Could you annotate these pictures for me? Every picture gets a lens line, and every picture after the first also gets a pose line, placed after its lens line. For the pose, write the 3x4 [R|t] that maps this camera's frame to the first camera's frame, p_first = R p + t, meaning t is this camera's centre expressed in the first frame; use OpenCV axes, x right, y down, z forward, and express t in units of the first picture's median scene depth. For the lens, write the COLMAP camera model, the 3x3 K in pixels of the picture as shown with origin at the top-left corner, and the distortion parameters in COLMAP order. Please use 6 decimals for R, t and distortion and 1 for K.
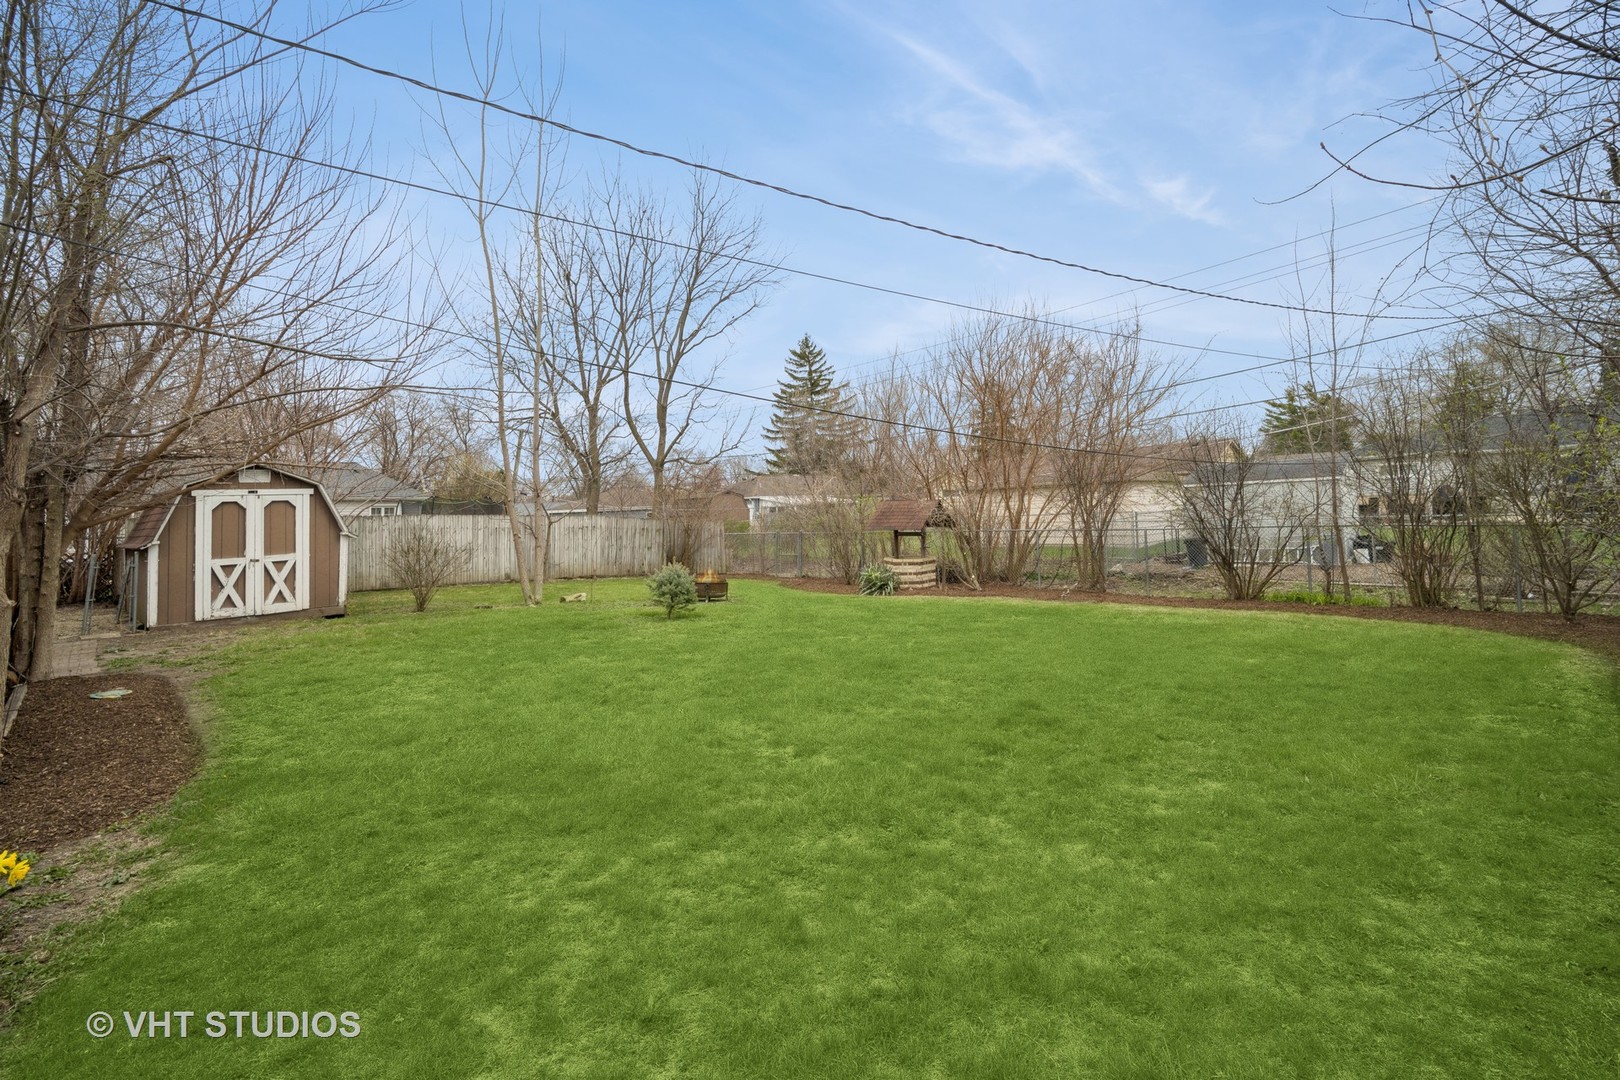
lens RADIAL K [[734.8, 0, 811.0], [0, 734.8, 469.0], [0, 0, 1]] dist [0.001208, 0.000171]
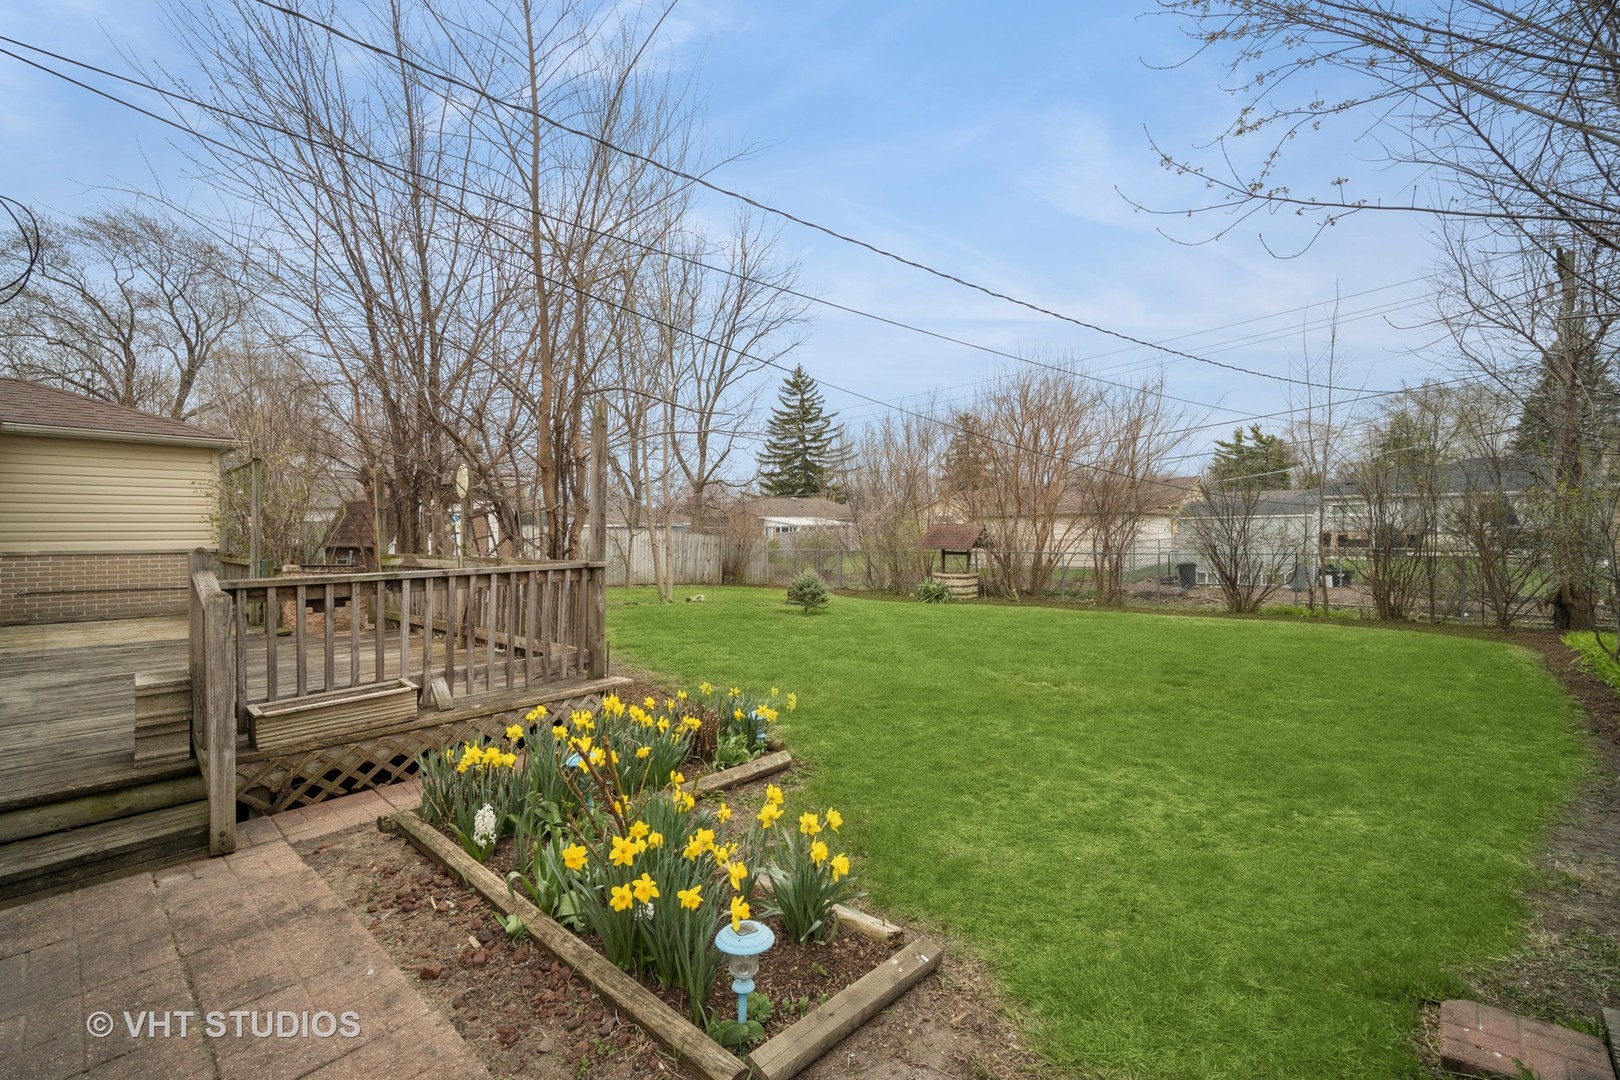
lens RADIAL K [[702.1, 0, 810.0], [0, 702.1, 532.1], [0, 0, 1]] dist [0.001428, 0.000246]
pose [[0.998858, 0.026498, 0.039755, -0.130874], [-0.028714, 0.998005, 0.056227, -0.001291], [-0.038185, -0.057305, 0.997626, -0.098053]]
